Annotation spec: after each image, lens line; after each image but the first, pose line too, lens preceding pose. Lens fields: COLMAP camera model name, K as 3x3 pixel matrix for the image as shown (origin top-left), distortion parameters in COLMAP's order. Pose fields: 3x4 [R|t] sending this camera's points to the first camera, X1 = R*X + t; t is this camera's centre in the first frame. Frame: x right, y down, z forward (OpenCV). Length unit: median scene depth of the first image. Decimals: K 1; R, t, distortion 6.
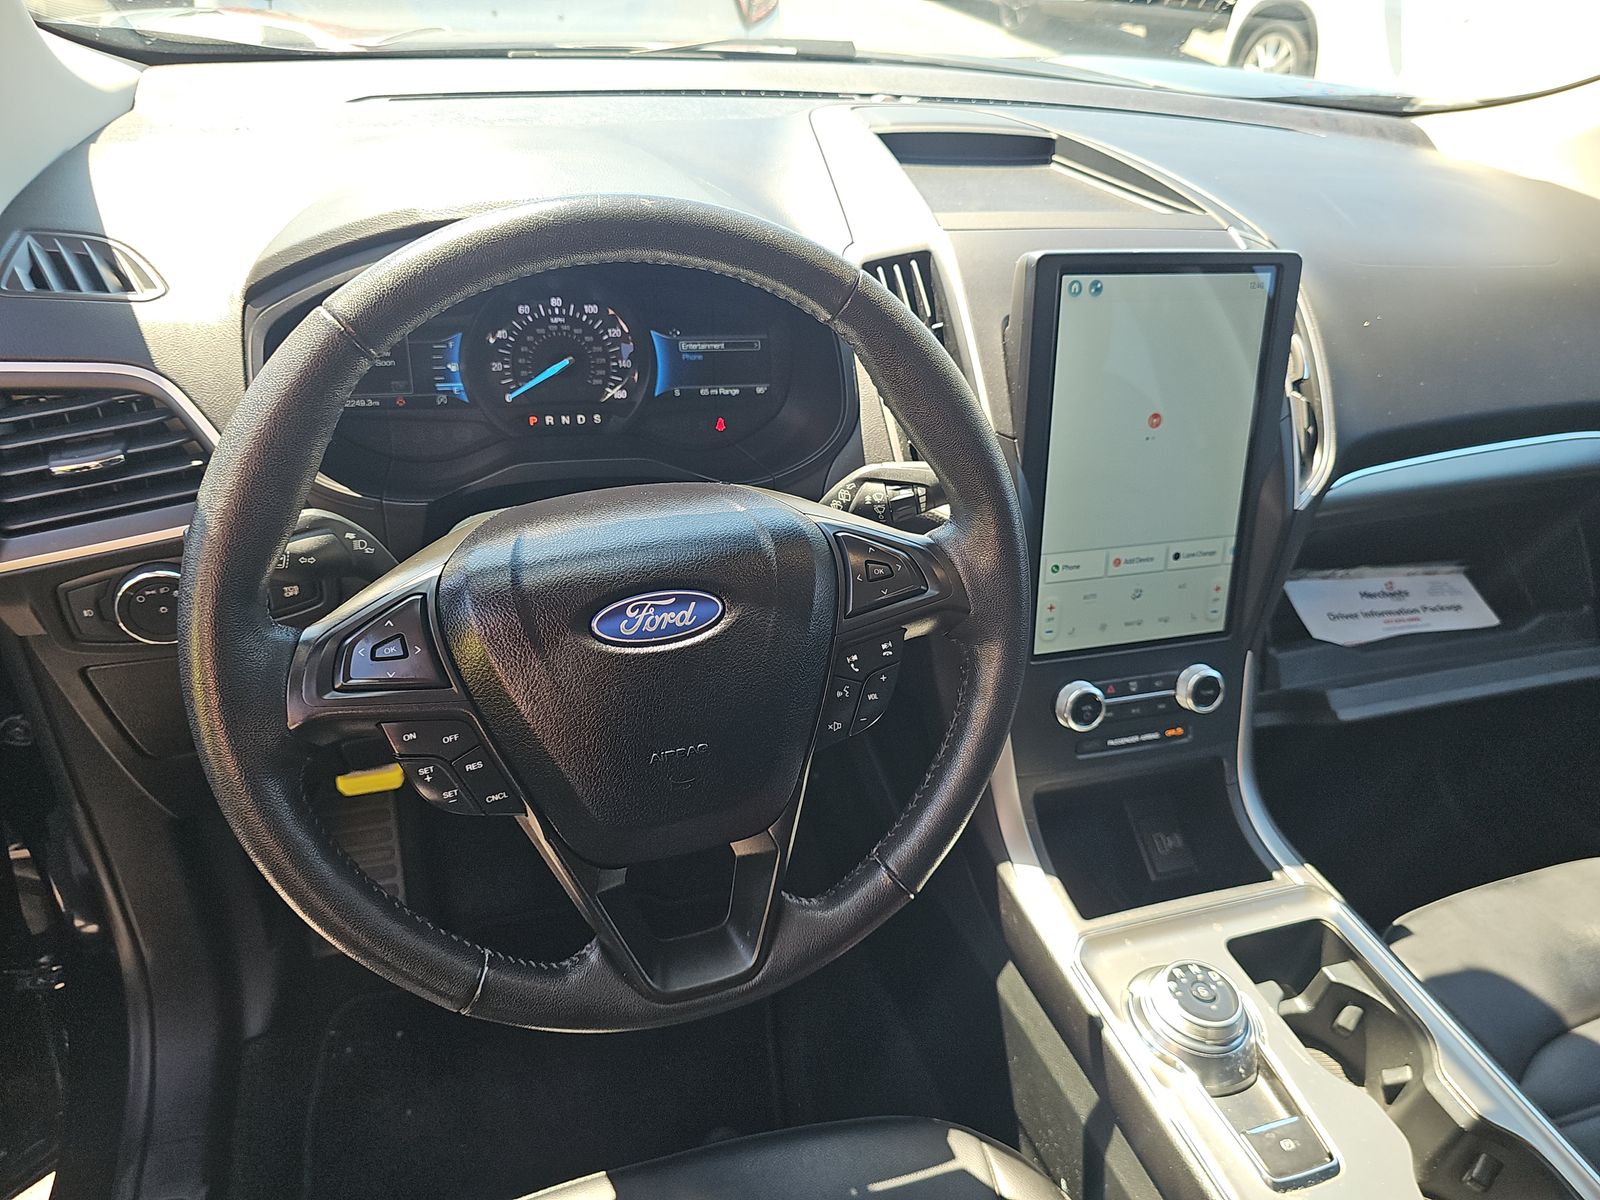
lens RADIAL K [[1053.7, 0, 800.0], [0, 1053.7, 600.0], [0, 0, 1]] dist [0.024336, -0.041387]
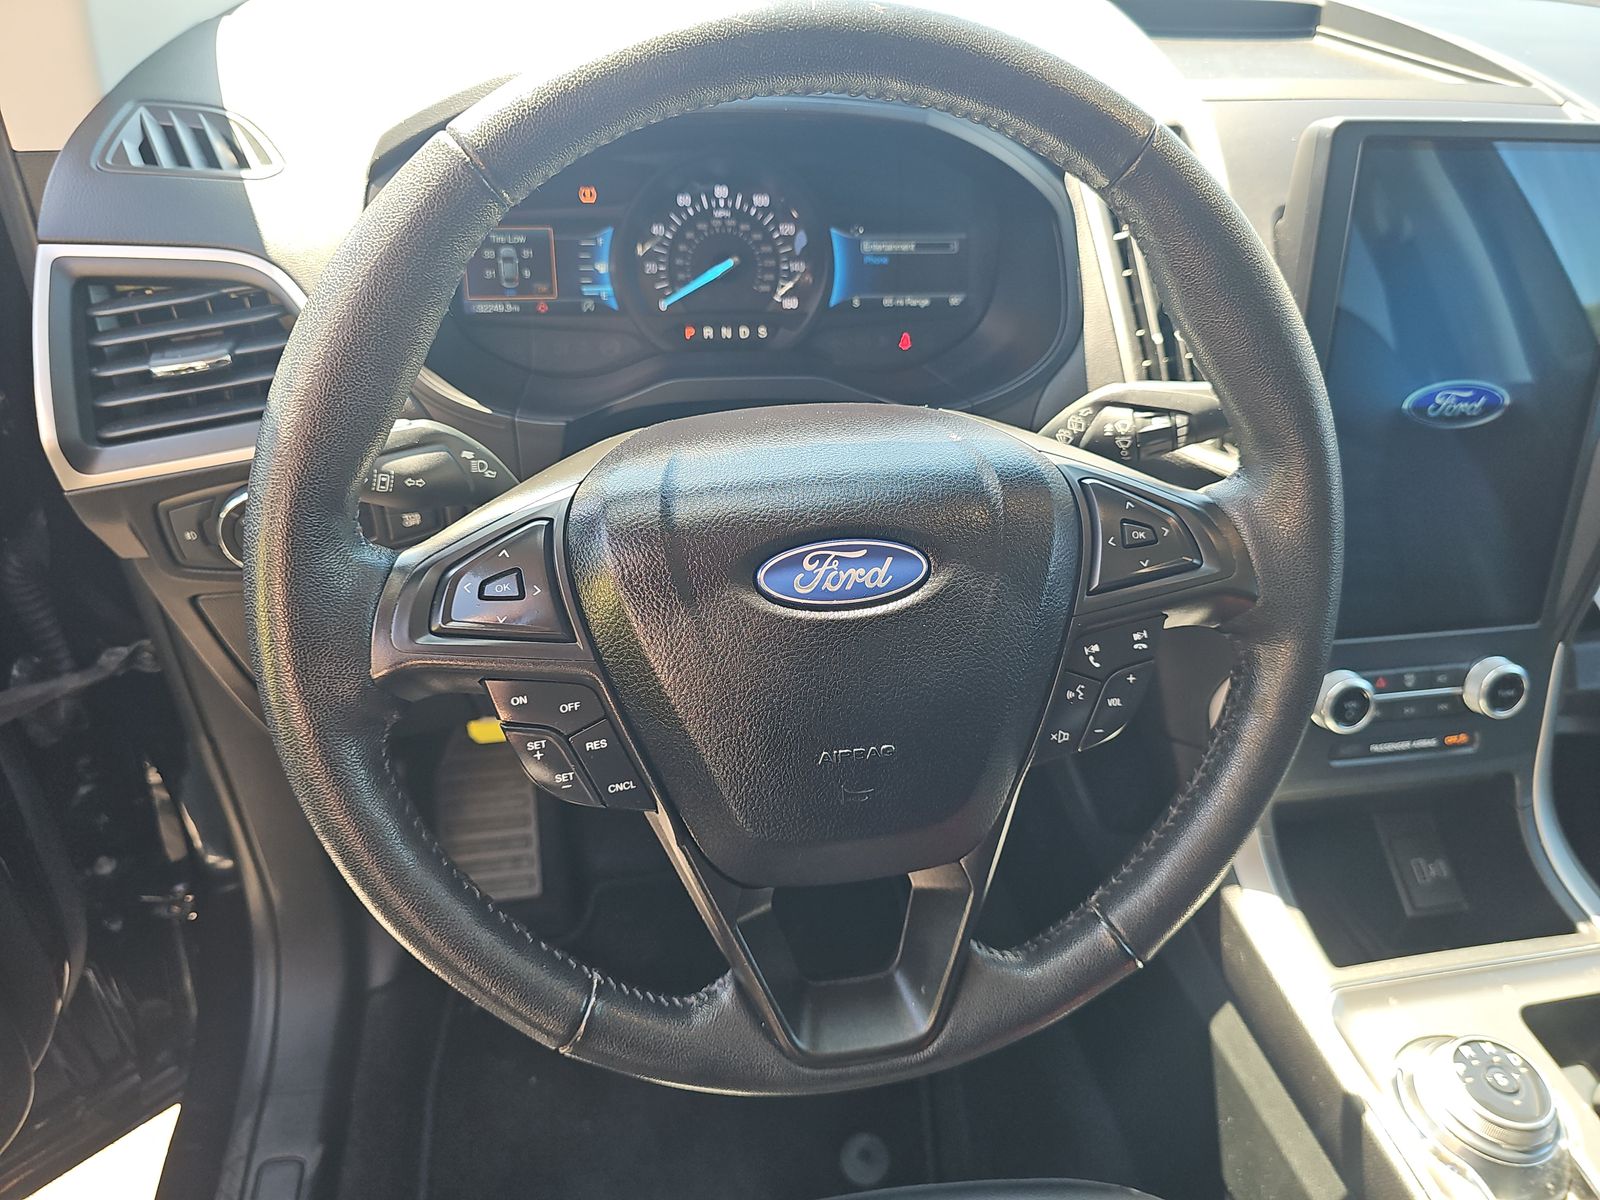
lens RADIAL K [[1053.7, 0, 800.0], [0, 1053.7, 600.0], [0, 0, 1]] dist [0.024336, -0.041387]
pose [[0.989785, 0.049374, -0.133744, -0.041947], [-0.042571, 0.997673, 0.053257, -0.002036], [0.136062, -0.047019, 0.989584, 0.166483]]
